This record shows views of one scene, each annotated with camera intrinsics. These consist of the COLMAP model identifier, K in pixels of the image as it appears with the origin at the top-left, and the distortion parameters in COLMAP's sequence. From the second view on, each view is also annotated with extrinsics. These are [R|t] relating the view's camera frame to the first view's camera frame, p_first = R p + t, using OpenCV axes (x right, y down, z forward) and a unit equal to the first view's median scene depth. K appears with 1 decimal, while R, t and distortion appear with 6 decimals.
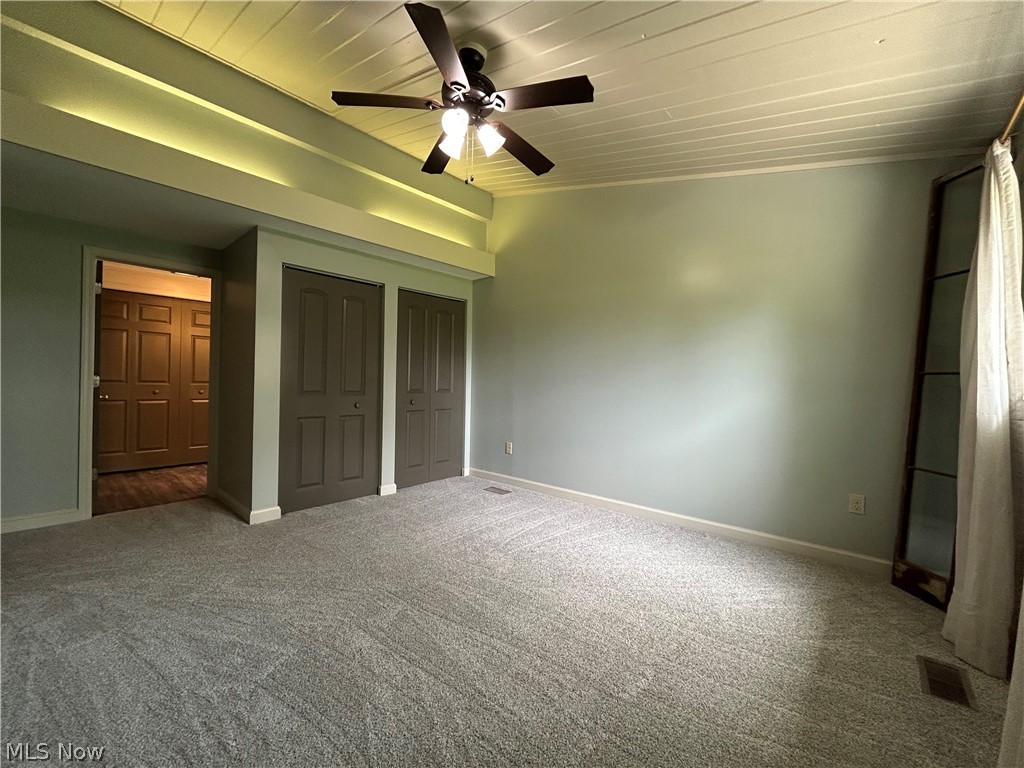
lens RADIAL K [[416.6, 0, 517.0], [0, 416.6, 383.9], [0, 0, 1]] dist [0.017731, 0.000256]
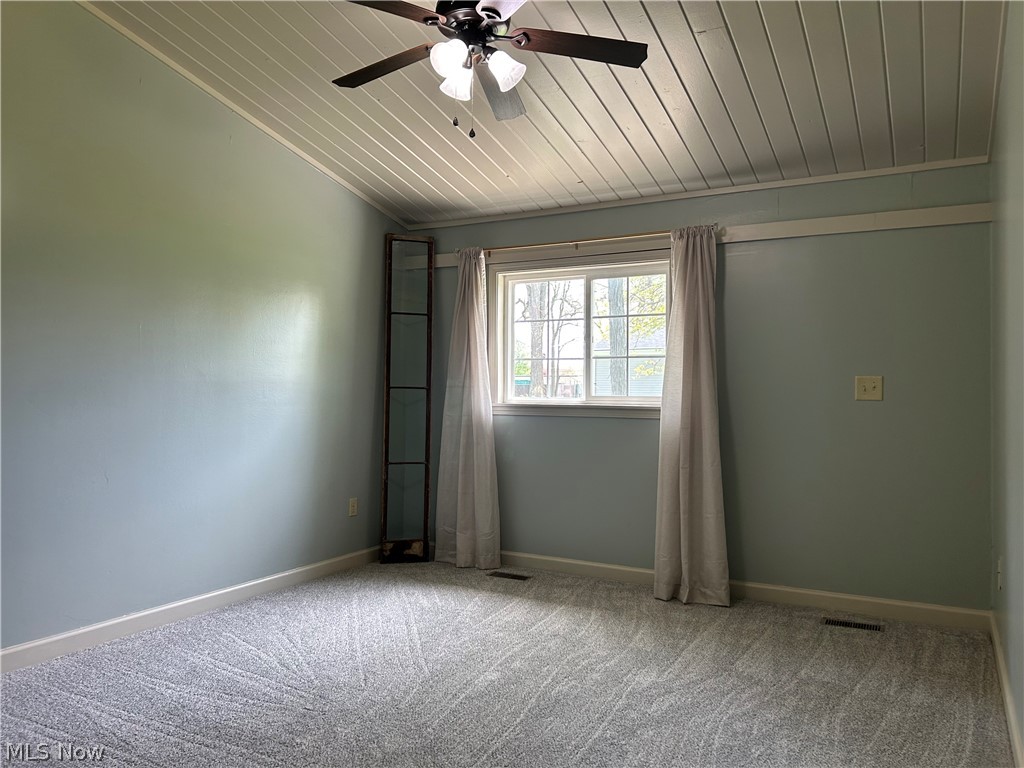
lens RADIAL K [[768.0, 0, 511.3], [0, 768.0, 380.4], [0, 0, 1]] dist [-0.065629, -0.000377]
pose [[-0.223425, -0.007320, 0.974694, -1.293242], [-0.008986, 0.999945, 0.005450, -0.059722], [-0.974680, -0.007541, -0.223479, 1.132785]]
